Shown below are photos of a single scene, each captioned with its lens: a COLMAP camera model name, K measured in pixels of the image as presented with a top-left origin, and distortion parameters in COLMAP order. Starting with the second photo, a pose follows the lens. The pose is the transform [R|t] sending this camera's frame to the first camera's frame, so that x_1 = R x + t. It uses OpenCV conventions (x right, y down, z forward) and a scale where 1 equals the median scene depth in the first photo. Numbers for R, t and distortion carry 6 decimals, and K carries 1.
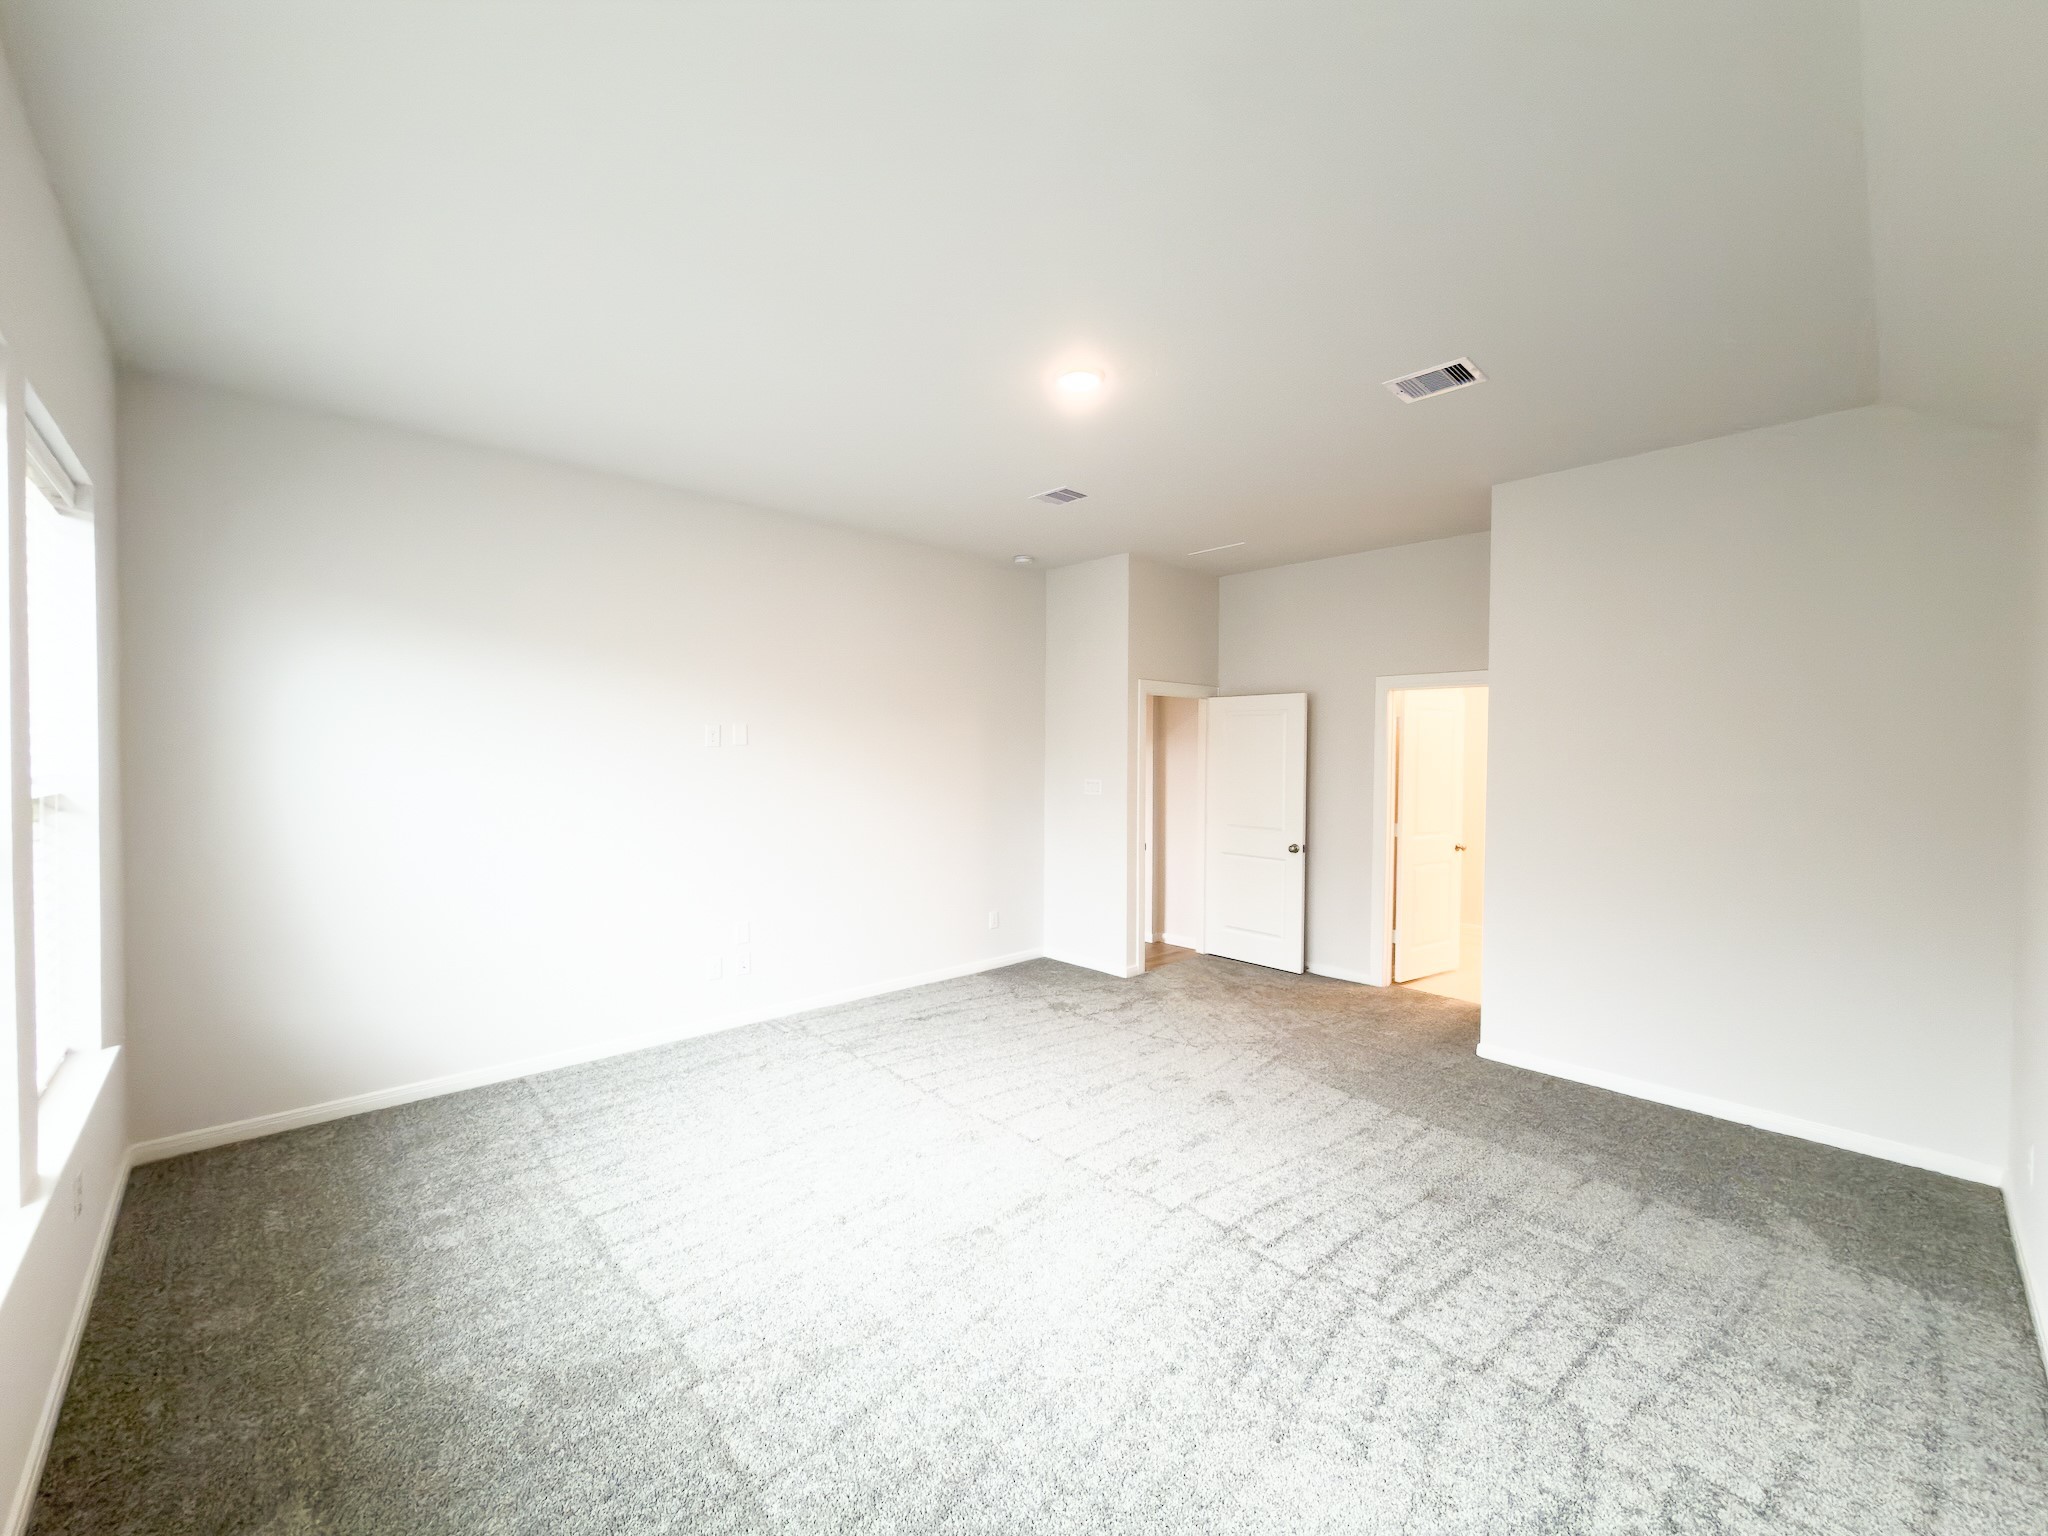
lens RADIAL K [[821.8, 0, 1024.0], [0, 821.8, 768.0], [0, 0, 1]] dist [-0.003015, -0.000282]
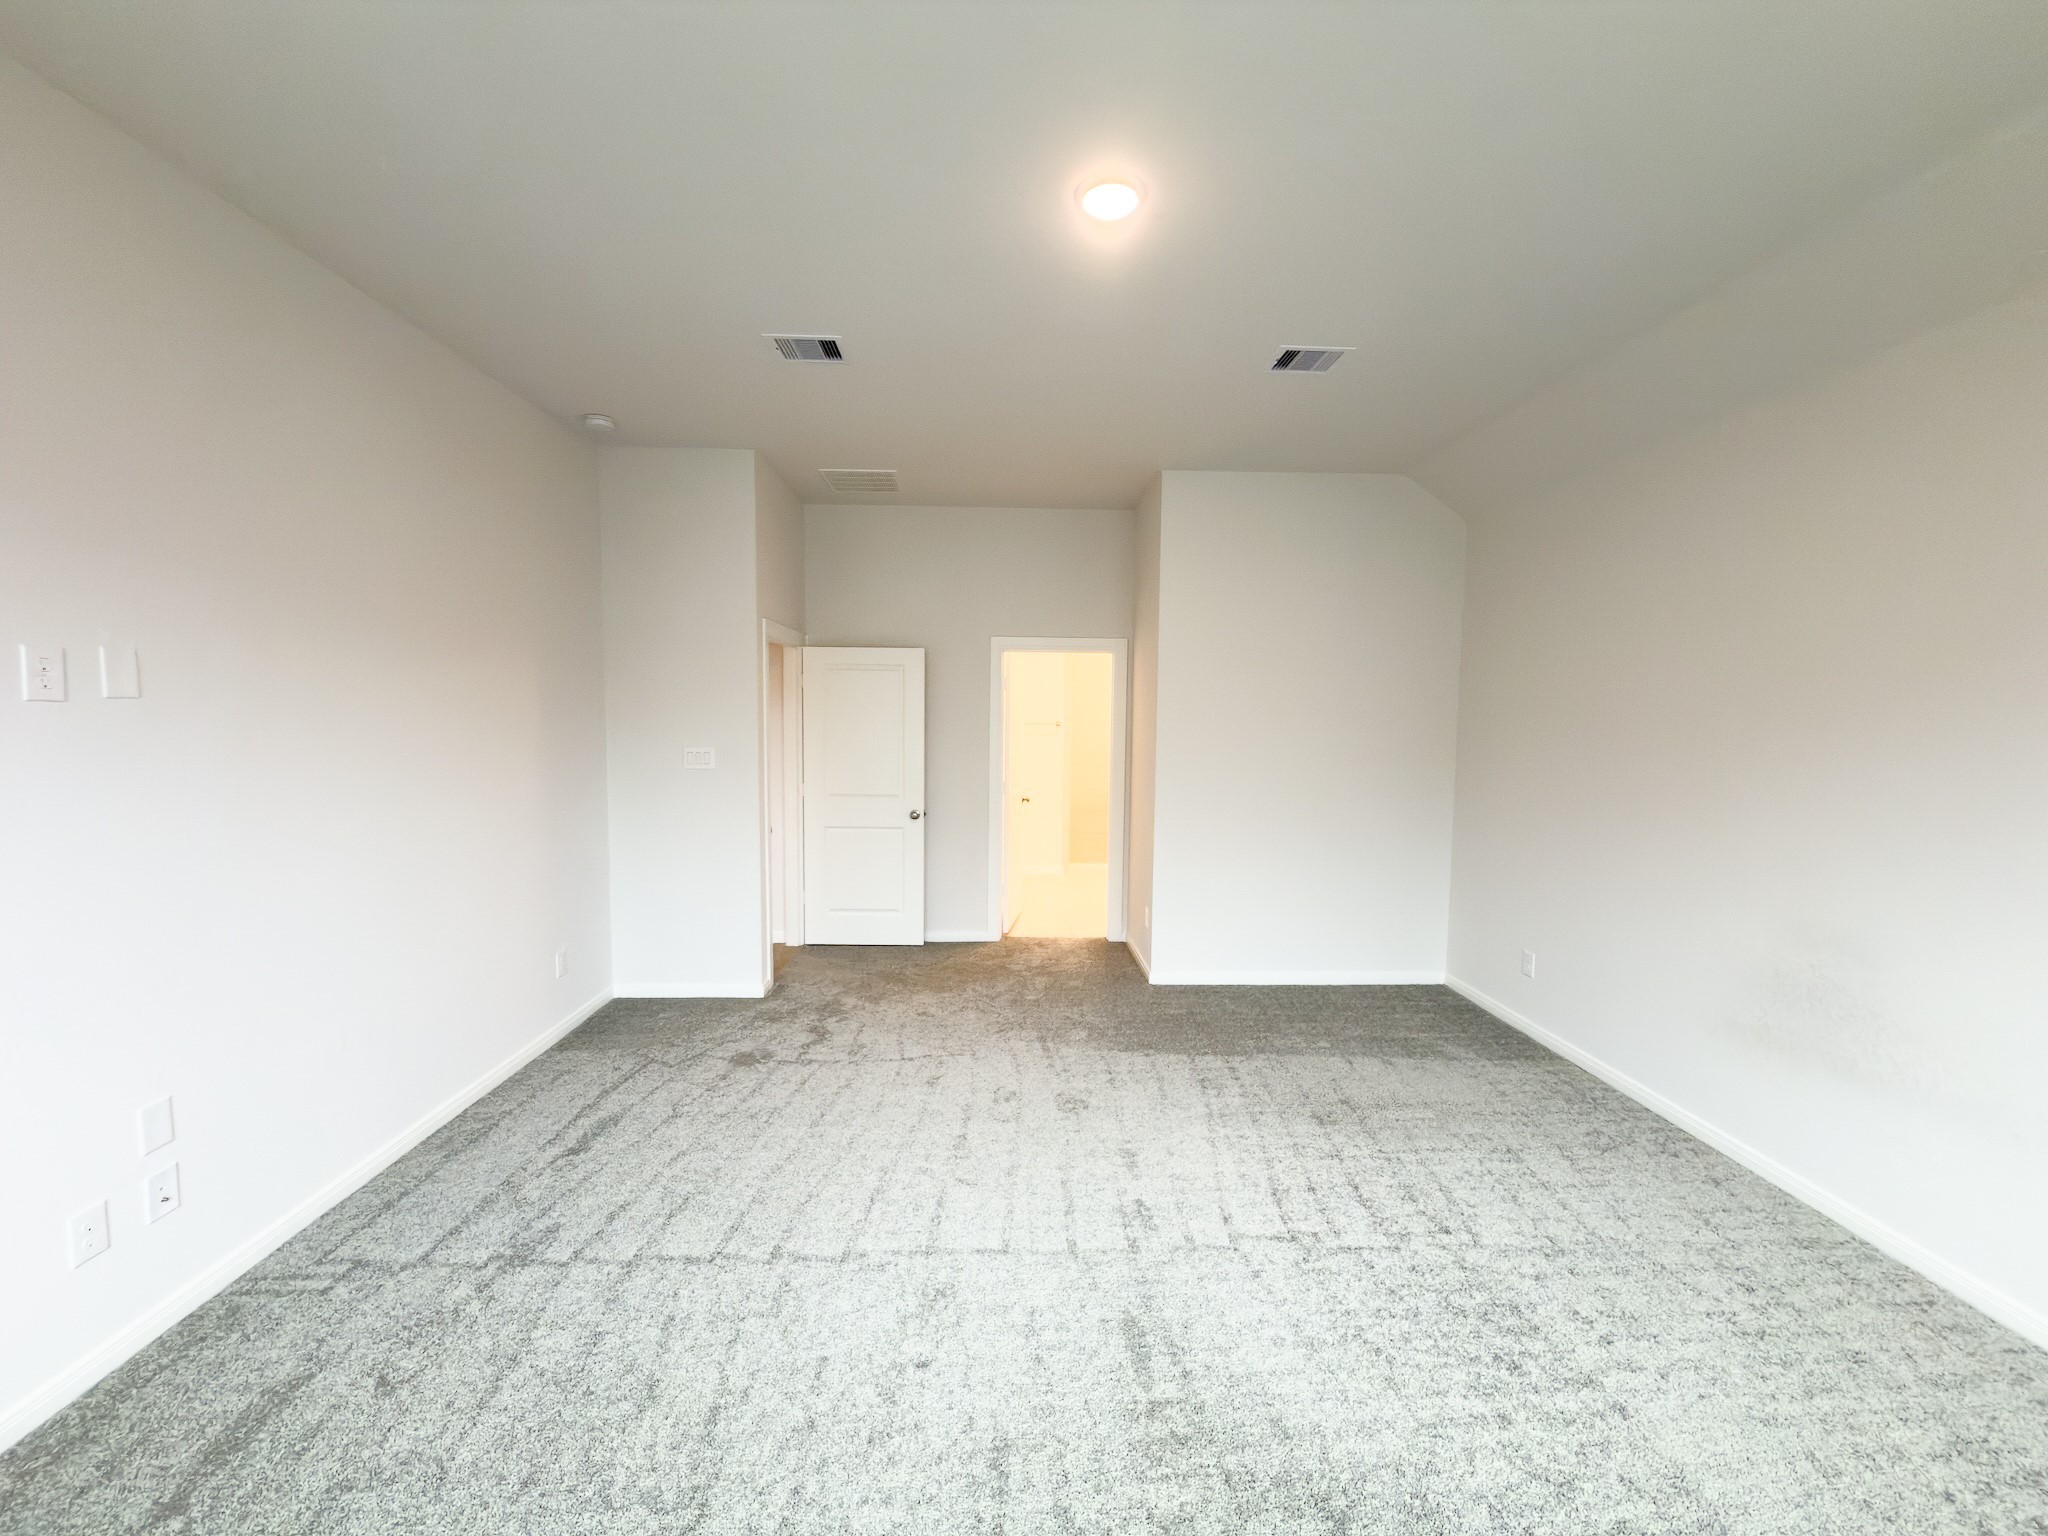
lens RADIAL K [[809.9, 0, 1022.5], [0, 809.9, 766.4], [0, 0, 1]] dist [-0.004499, 0.000156]
pose [[0.664452, -0.049266, 0.745705, -0.331246], [0.010756, 0.998352, 0.056373, -0.009959], [-0.747254, -0.029436, 0.663887, 0.355001]]
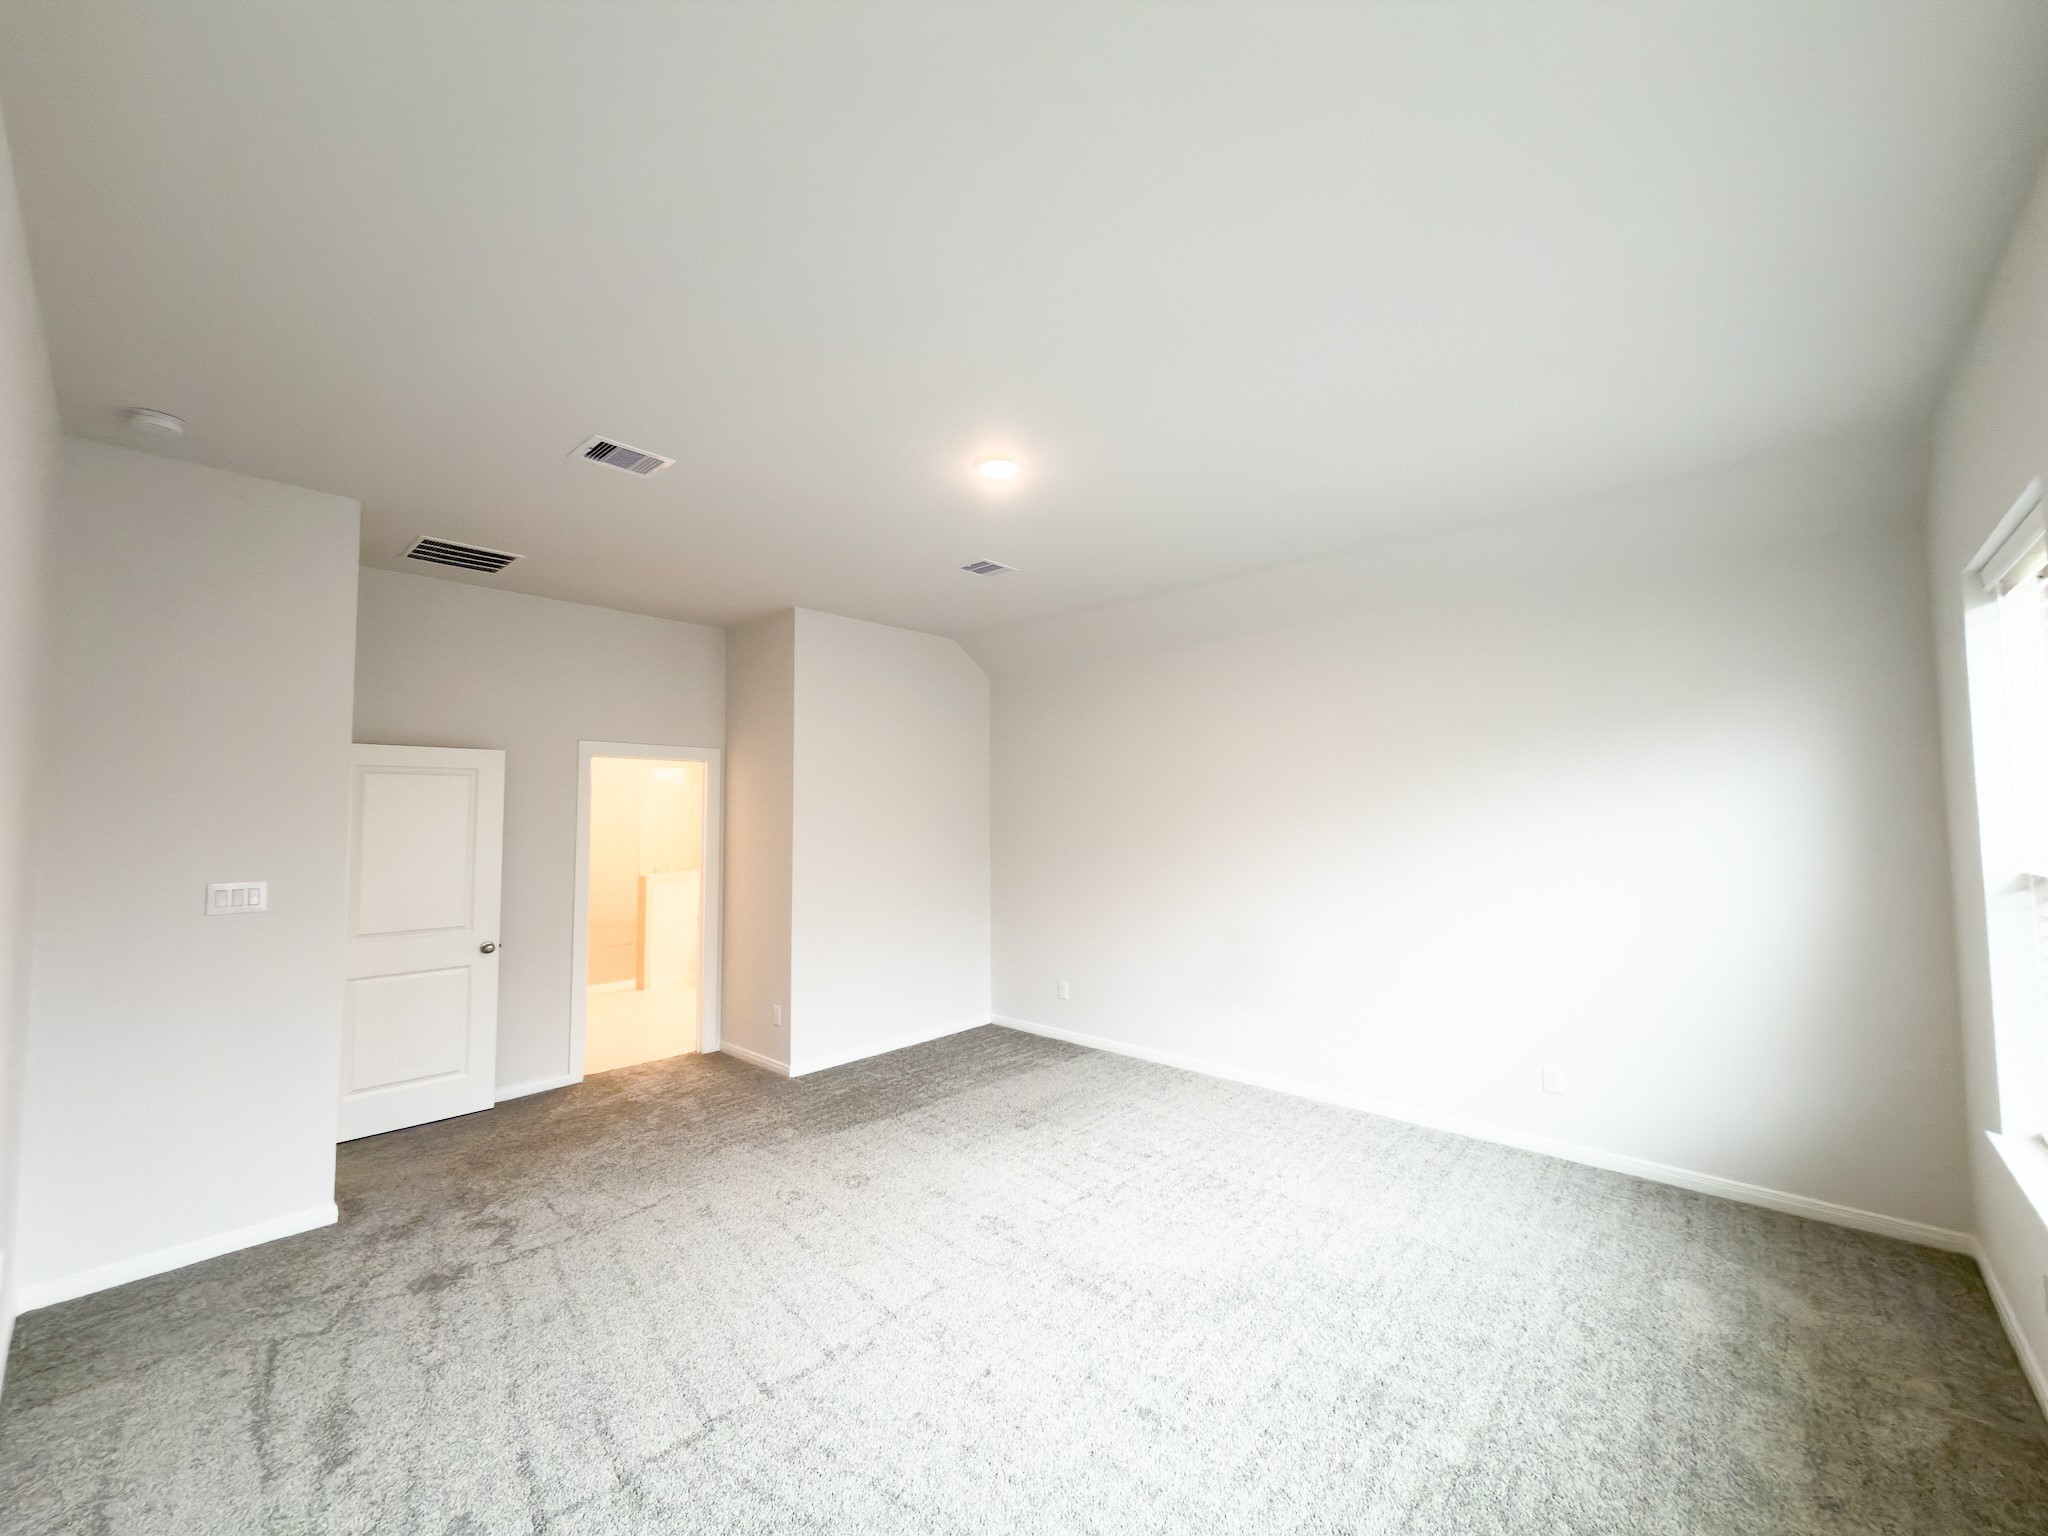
lens RADIAL K [[809.9, 0, 1022.5], [0, 809.9, 766.4], [0, 0, 1]] dist [-0.004499, 0.000156]
pose [[-0.069768, 0.049932, 0.996313, -0.577328], [0.027292, 0.998468, -0.048129, -0.028135], [-0.997190, 0.023834, -0.071024, 0.651162]]
